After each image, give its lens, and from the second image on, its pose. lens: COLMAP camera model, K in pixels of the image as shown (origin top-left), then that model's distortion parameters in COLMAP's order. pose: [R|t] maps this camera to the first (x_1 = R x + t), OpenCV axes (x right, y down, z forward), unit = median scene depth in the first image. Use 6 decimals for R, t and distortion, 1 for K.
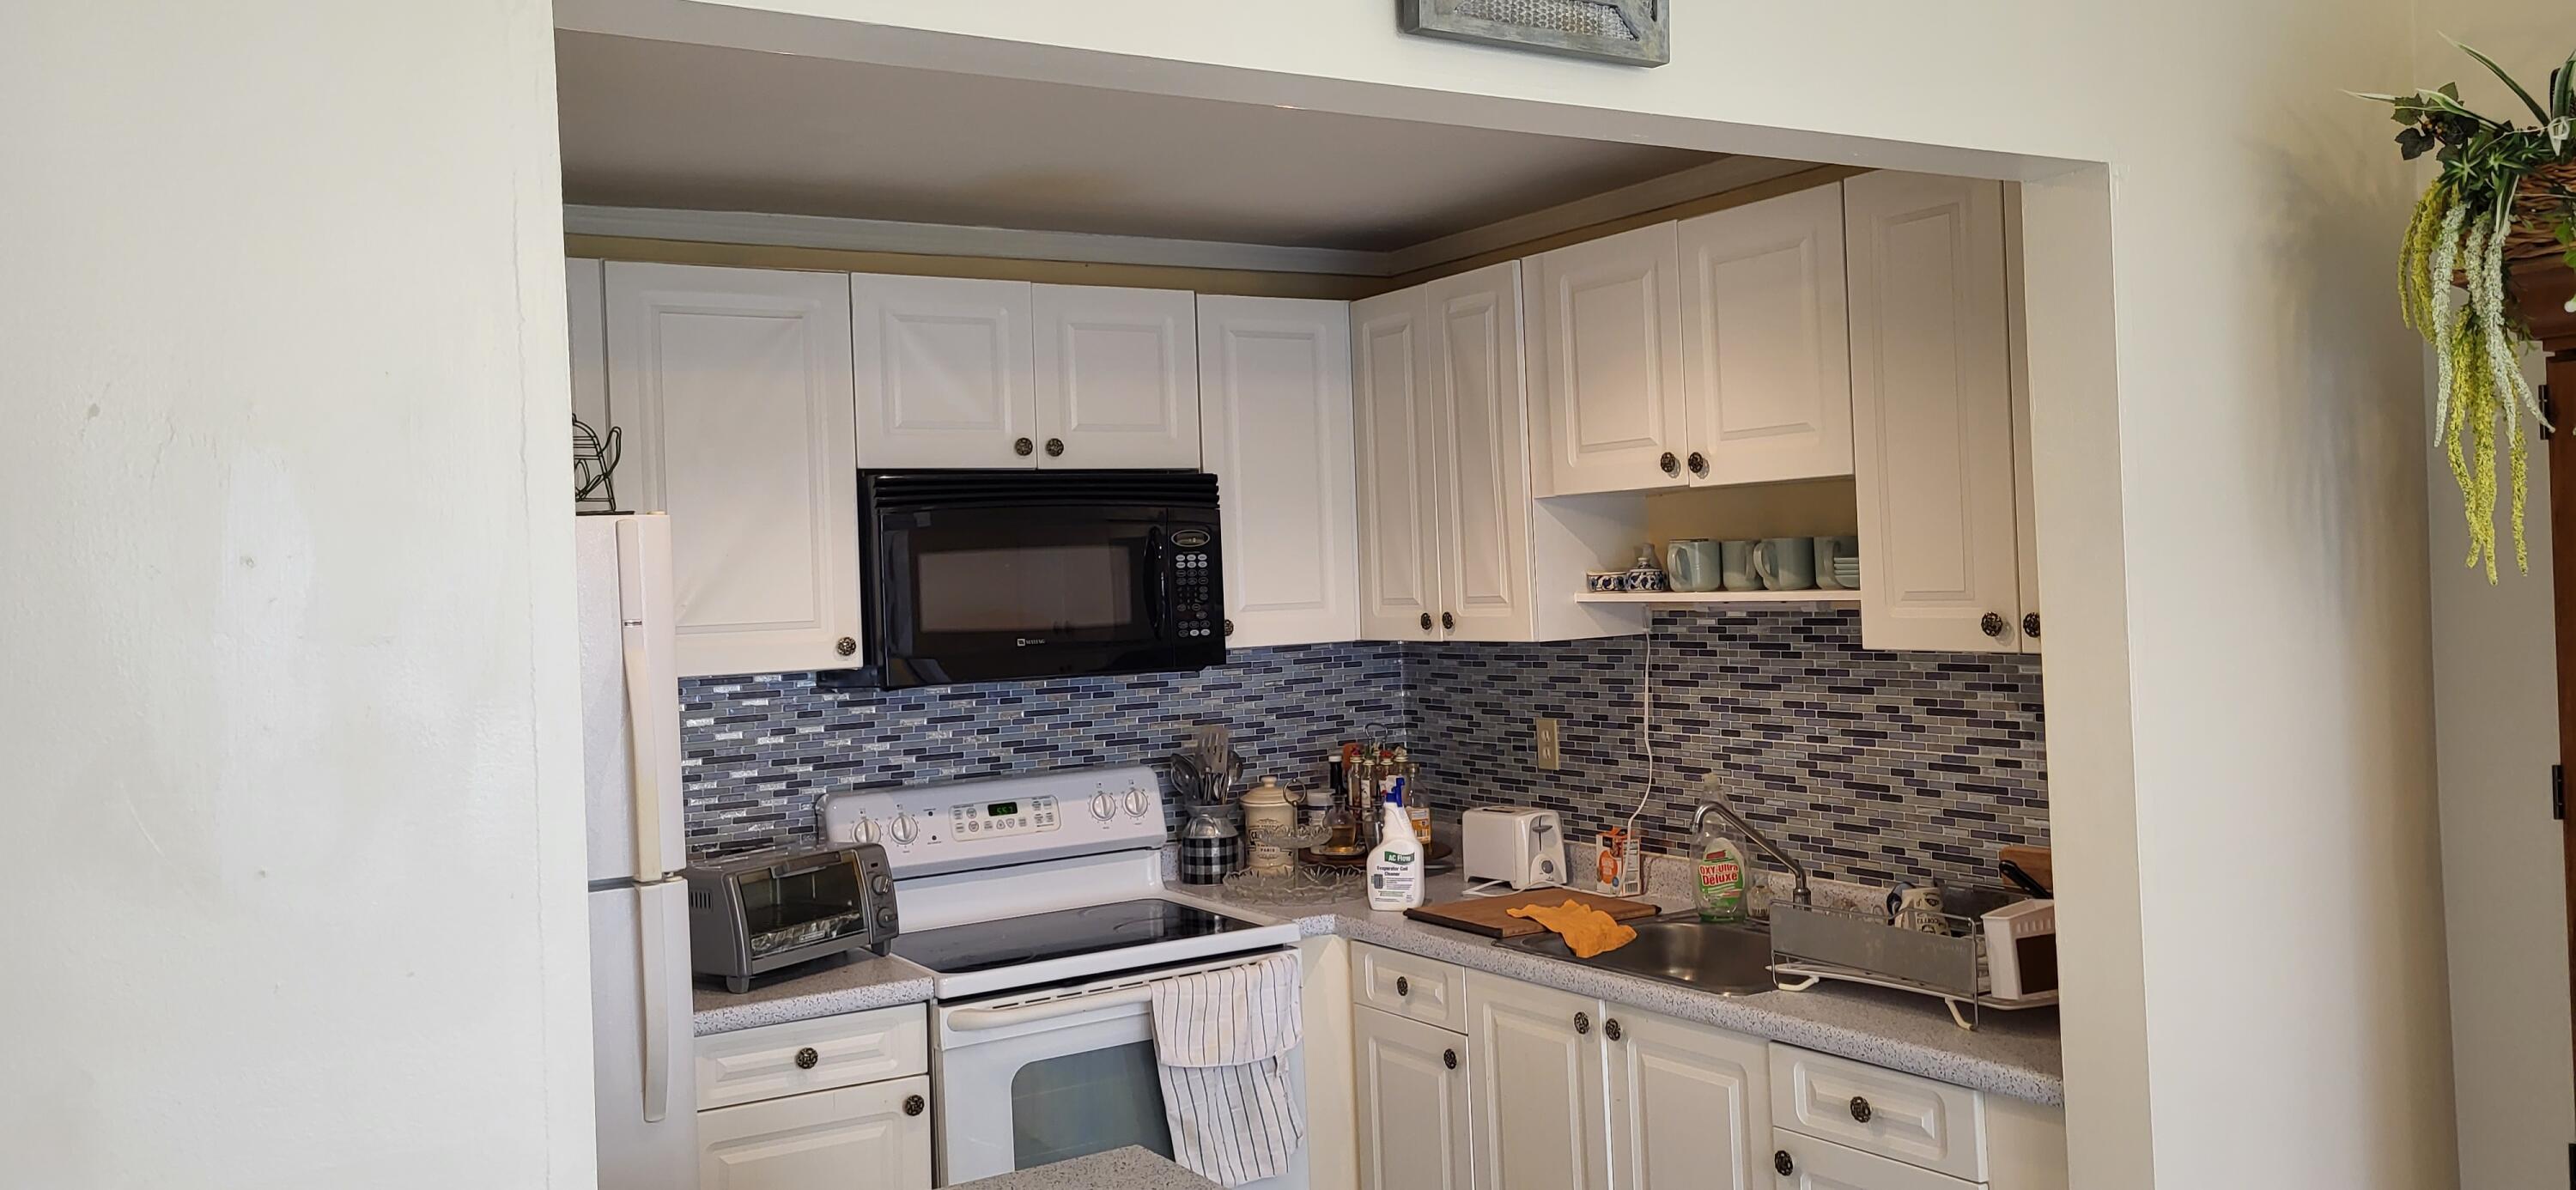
lens RADIAL K [[1974.5, 0, 1295.4], [0, 1974.5, 578.5], [0, 0, 1]] dist [0.069416, -0.046501]
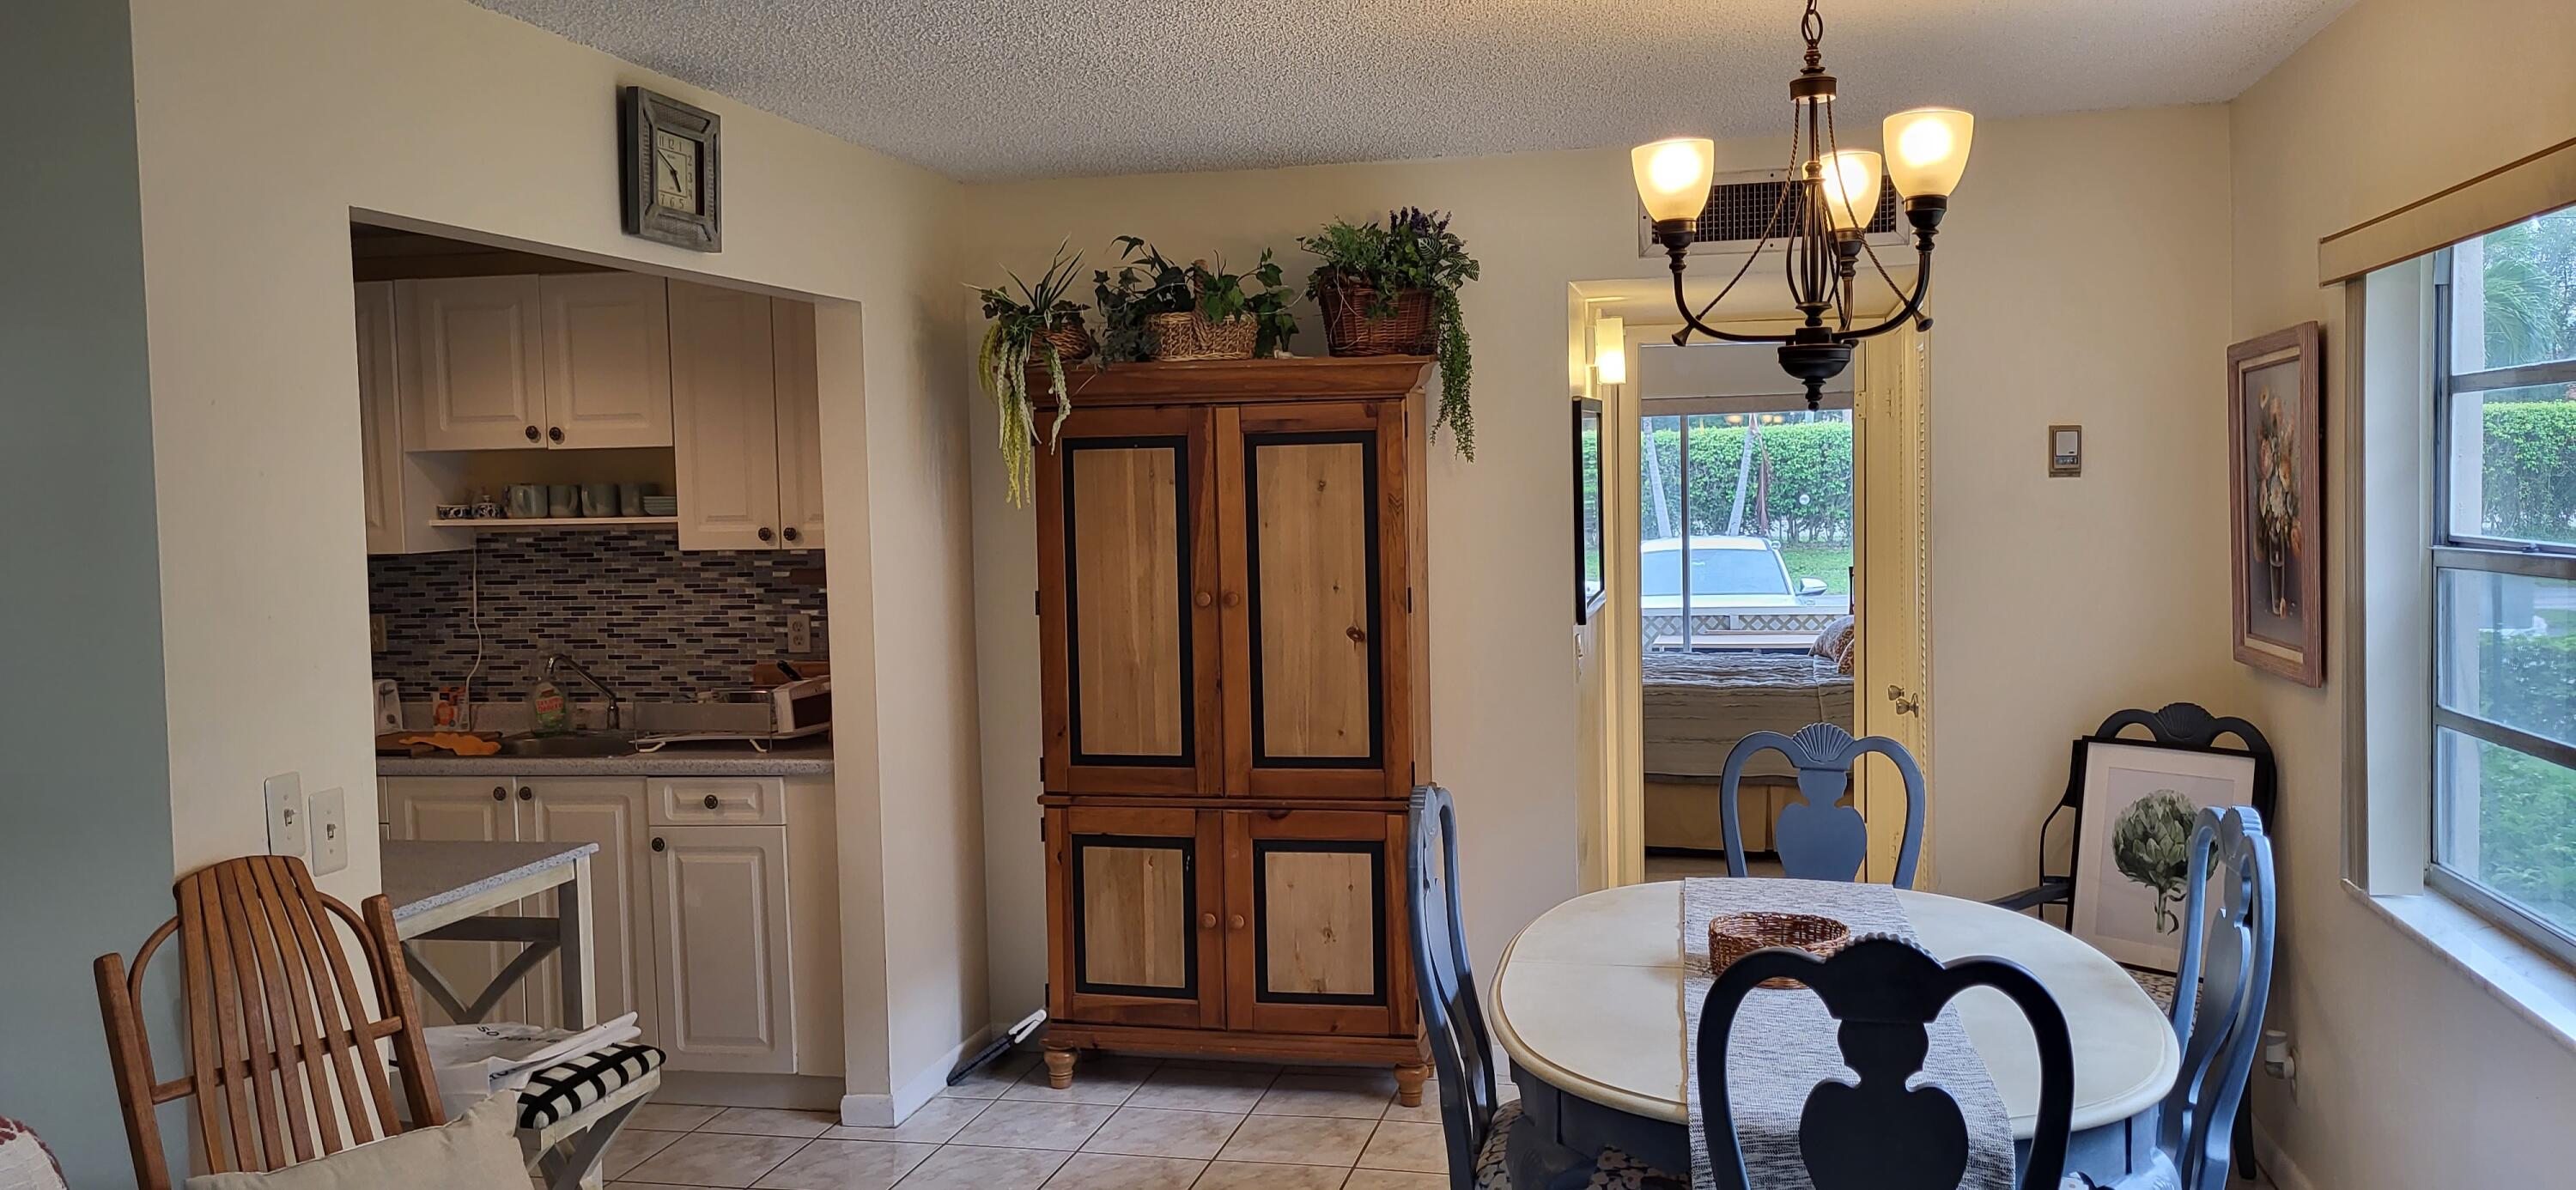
lens RADIAL K [[1975.4, 0, 1309.9], [0, 1975.4, 565.0], [0, 0, 1]] dist [0.046973, -0.040808]
pose [[0.707599, -0.008832, 0.706559, -0.434626], [-0.001674, 0.999898, 0.014175, 0.019126], [-0.706612, -0.011213, 0.707512, -0.469723]]
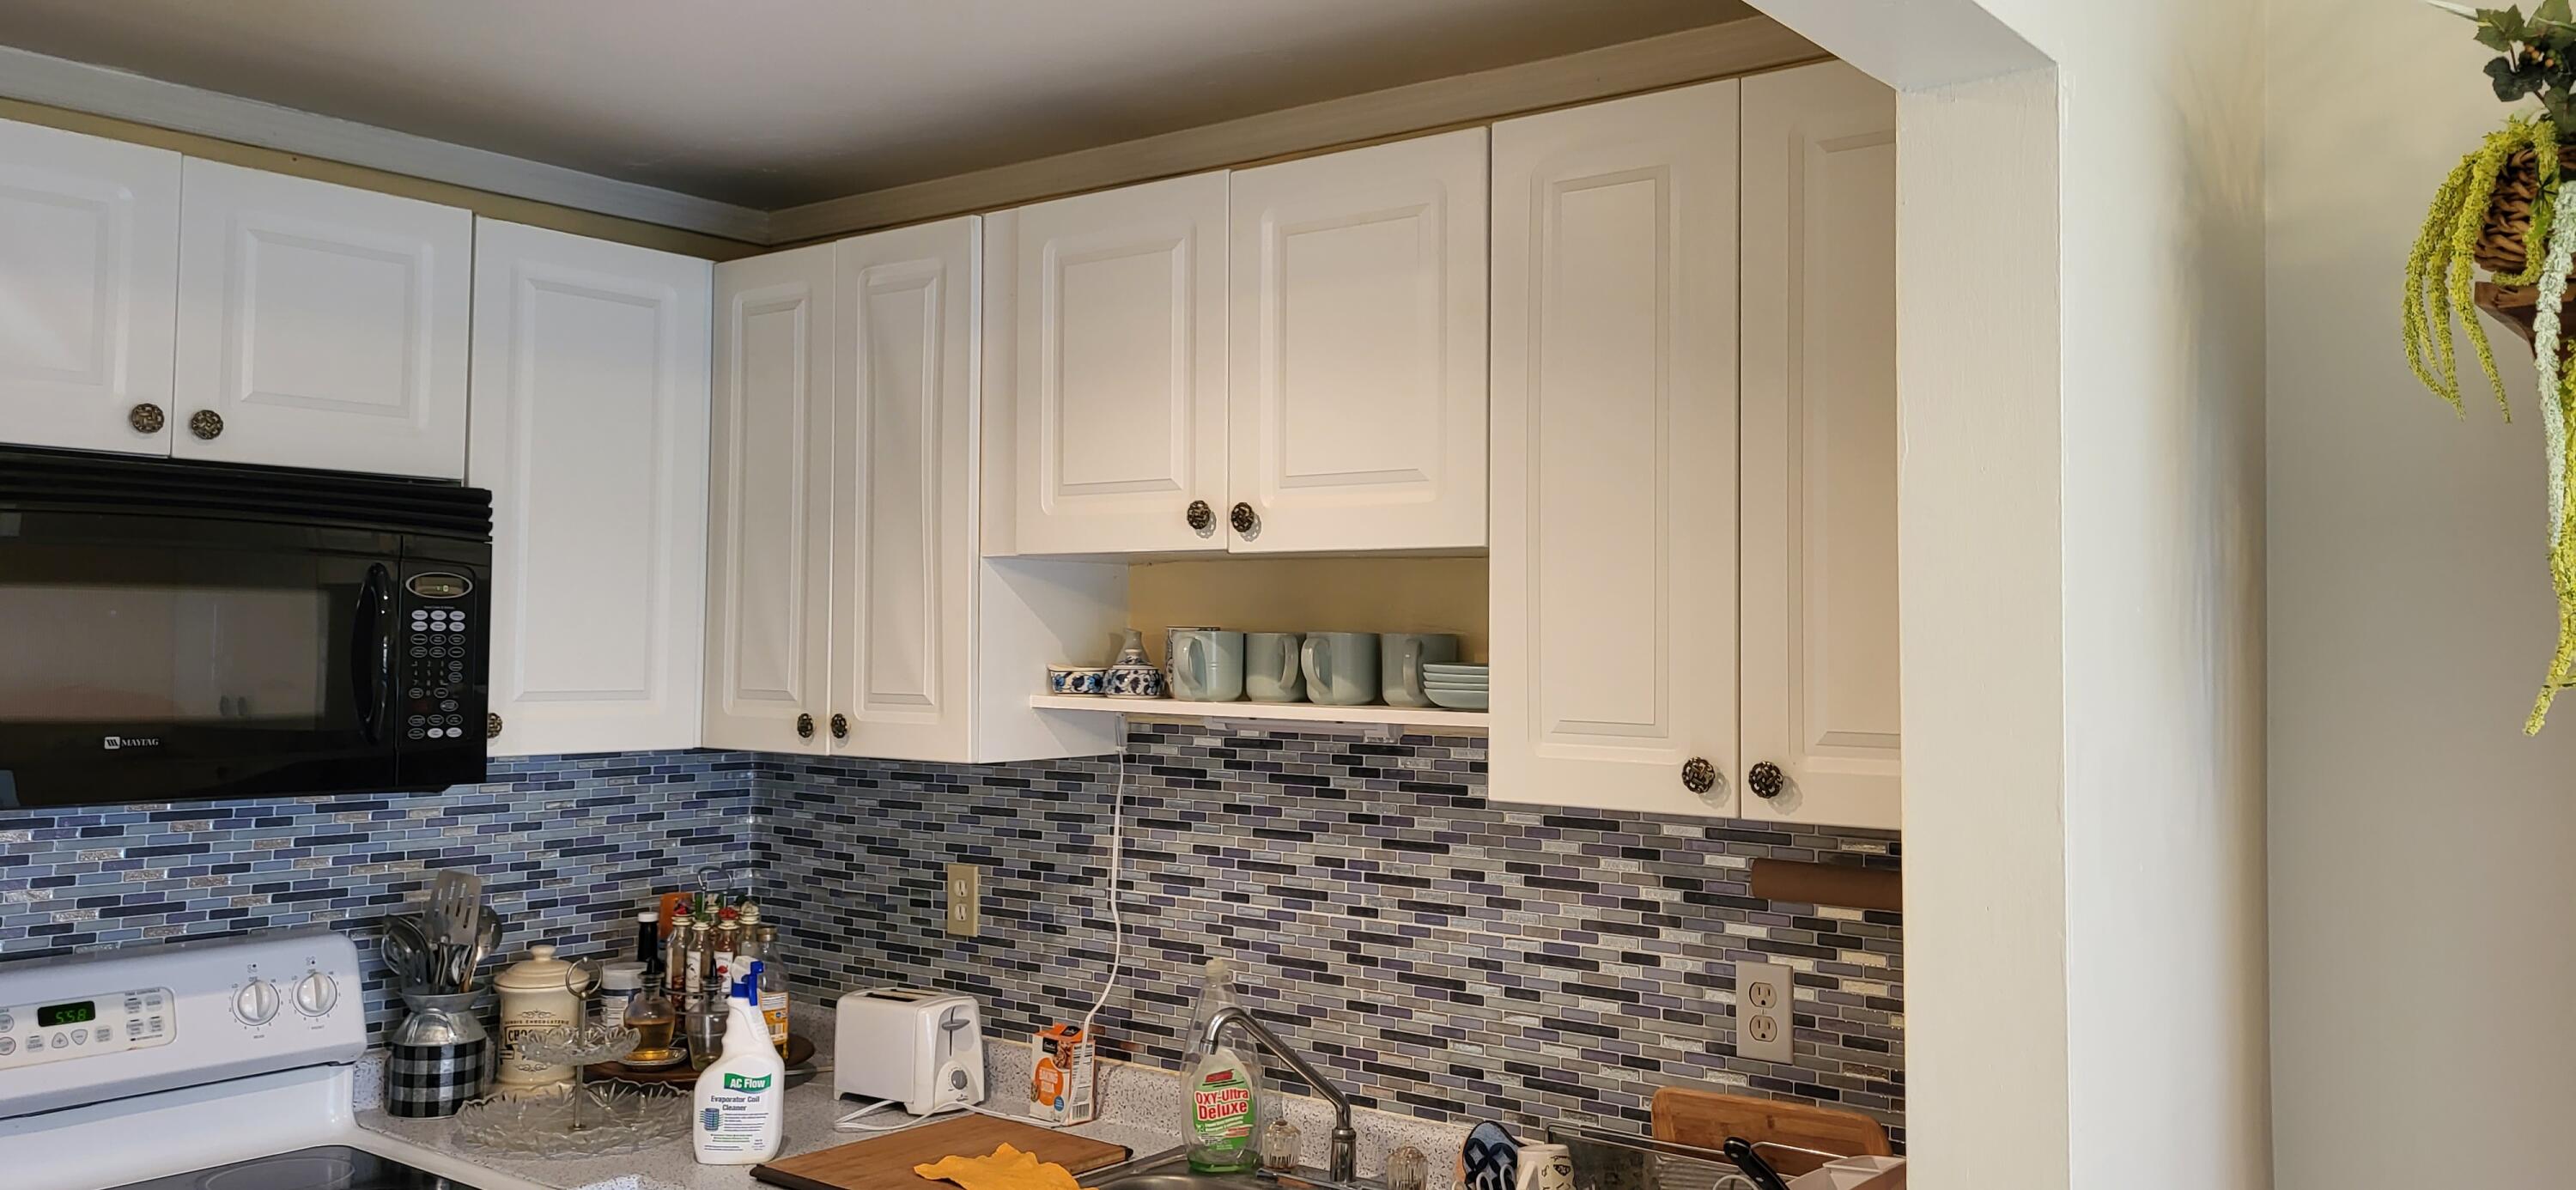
lens RADIAL K [[1975.4, 0, 1309.9], [0, 1975.4, 565.0], [0, 0, 1]] dist [0.046973, -0.040808]
pose [[0.937213, 0.062629, 0.343087, -0.010730], [-0.045854, 0.997332, -0.056797, -0.003397], [-0.345729, 0.037499, 0.937585, 0.311934]]
